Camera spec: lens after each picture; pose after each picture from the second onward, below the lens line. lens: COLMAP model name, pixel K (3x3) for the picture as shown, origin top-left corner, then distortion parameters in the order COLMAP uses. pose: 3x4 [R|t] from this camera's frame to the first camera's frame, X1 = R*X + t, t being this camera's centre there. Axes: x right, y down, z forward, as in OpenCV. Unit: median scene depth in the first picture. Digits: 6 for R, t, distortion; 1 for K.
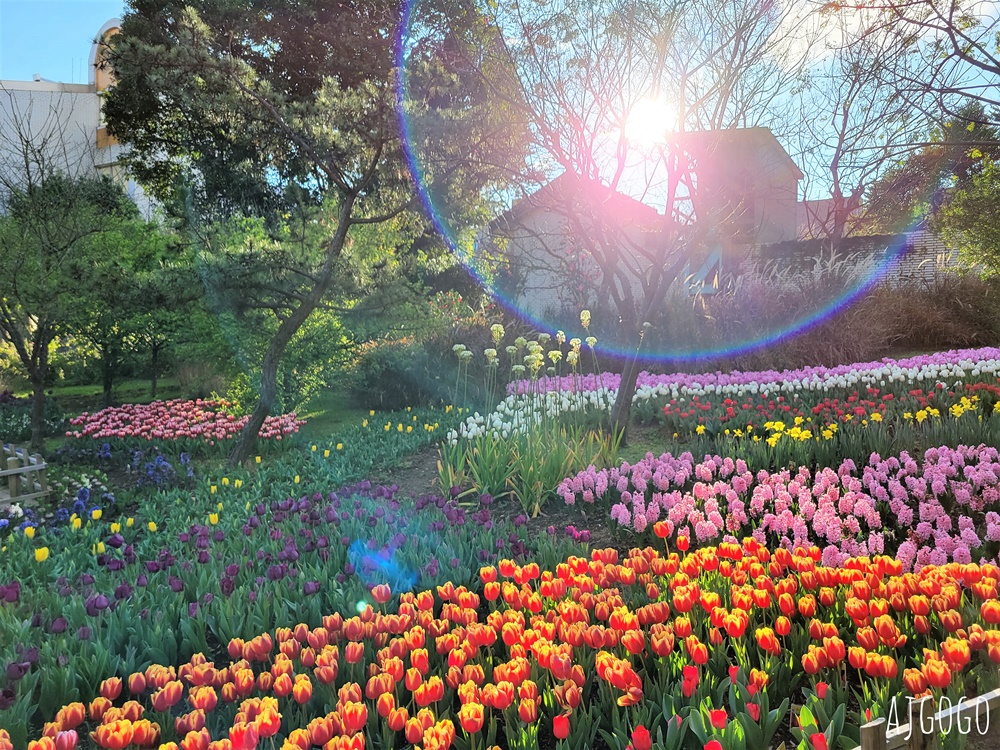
lens RADIAL K [[759.0, 0, 502.6], [0, 759.0, 376.1], [0, 0, 1]] dist [0.046784, -0.028541]
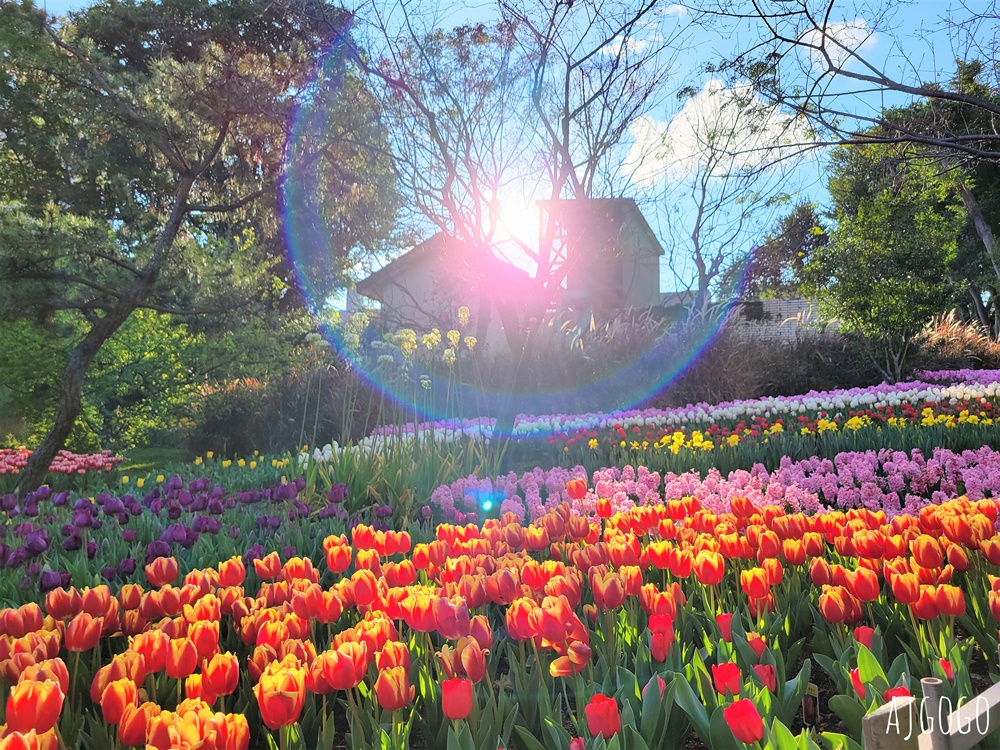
lens RADIAL K [[759.0, 0, 500.0], [0, 759.0, 373.2], [0, 0, 1]] dist [0.046784, -0.028541]
pose [[0.985578, 0.019599, 0.168083, 0.005184], [0.001287, 0.992373, -0.123264, 0.115846], [-0.169217, 0.121703, 0.978036, 0.175455]]
